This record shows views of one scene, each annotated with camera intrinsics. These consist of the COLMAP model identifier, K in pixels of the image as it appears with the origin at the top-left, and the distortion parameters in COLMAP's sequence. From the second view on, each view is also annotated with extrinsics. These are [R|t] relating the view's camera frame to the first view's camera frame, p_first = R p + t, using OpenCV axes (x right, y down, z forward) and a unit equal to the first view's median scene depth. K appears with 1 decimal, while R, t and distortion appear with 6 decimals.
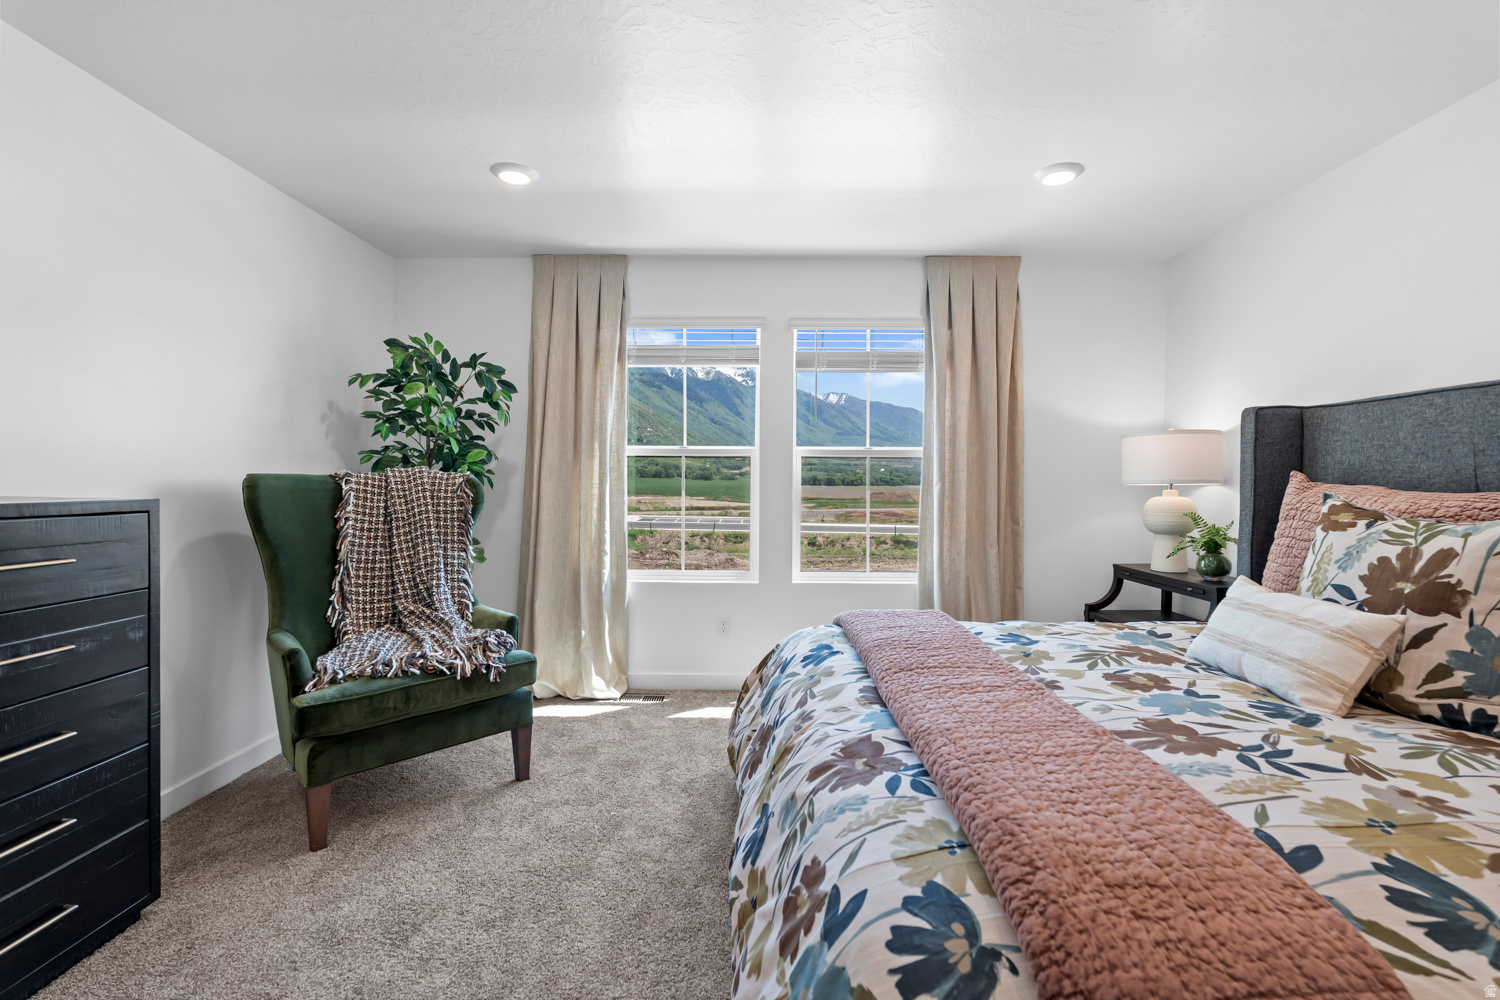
lens RADIAL K [[661.2, 0, 750.8], [0, 661.2, 494.3], [0, 0, 1]] dist [-0.004116, 0.000272]
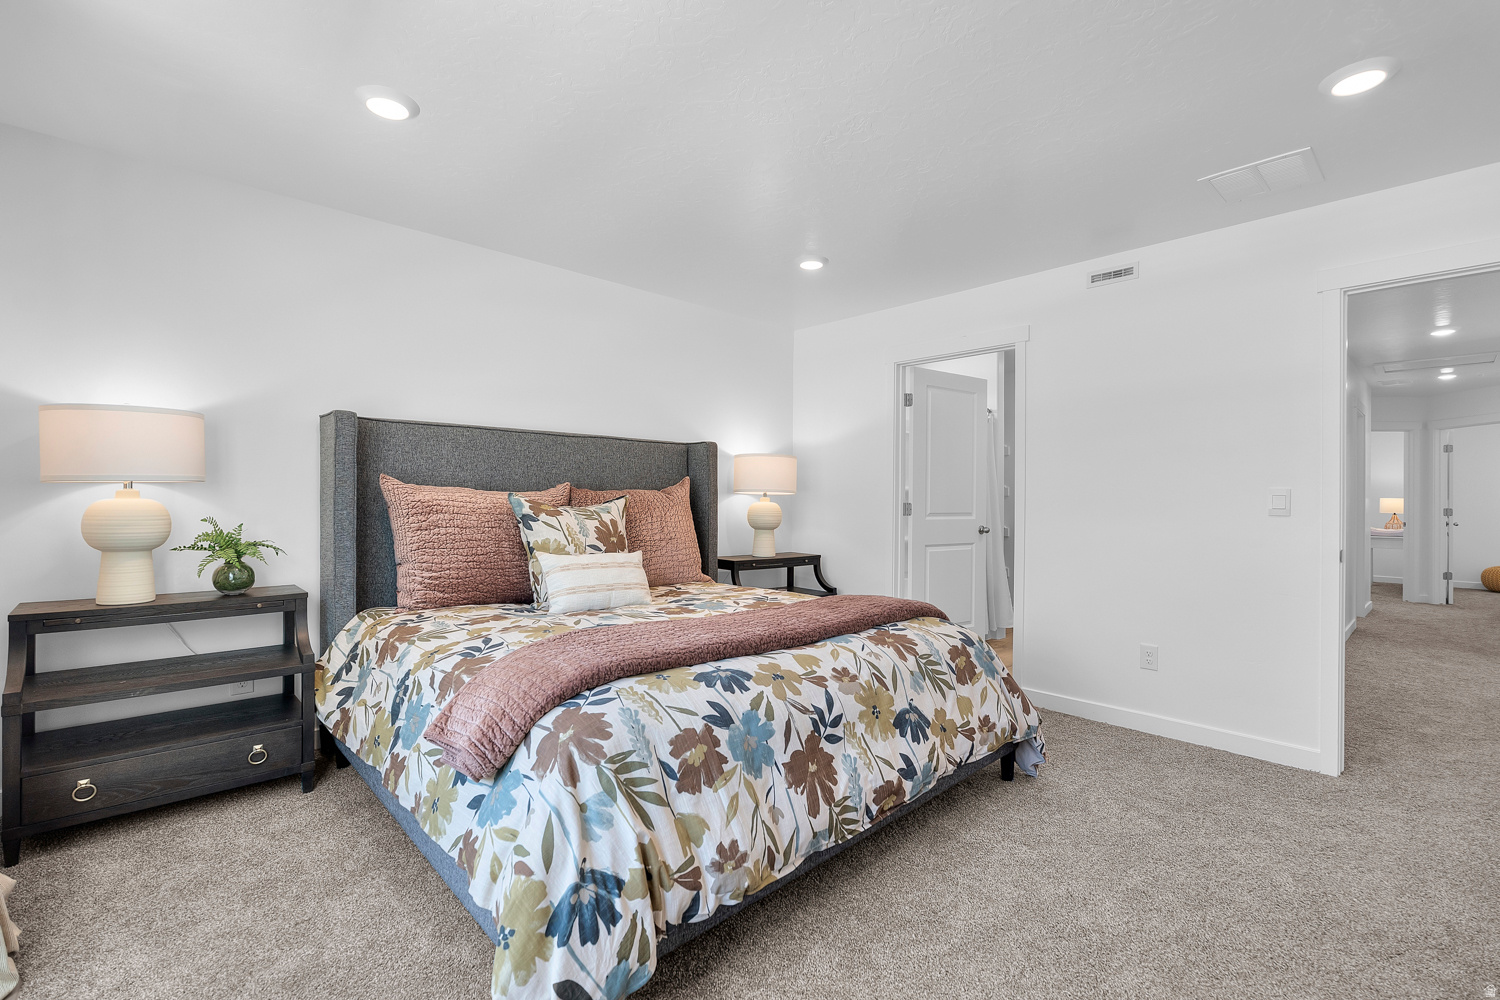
lens RADIAL K [[716.7, 0, 750.0], [0, 716.7, 500.0], [0, 0, 1]] dist [0.000922, 0.000402]
pose [[-0.720106, -0.012781, 0.693747, -0.418373], [0.002884, 0.999767, 0.021413, -0.009520], [-0.693858, 0.017421, -0.719901, 1.262342]]
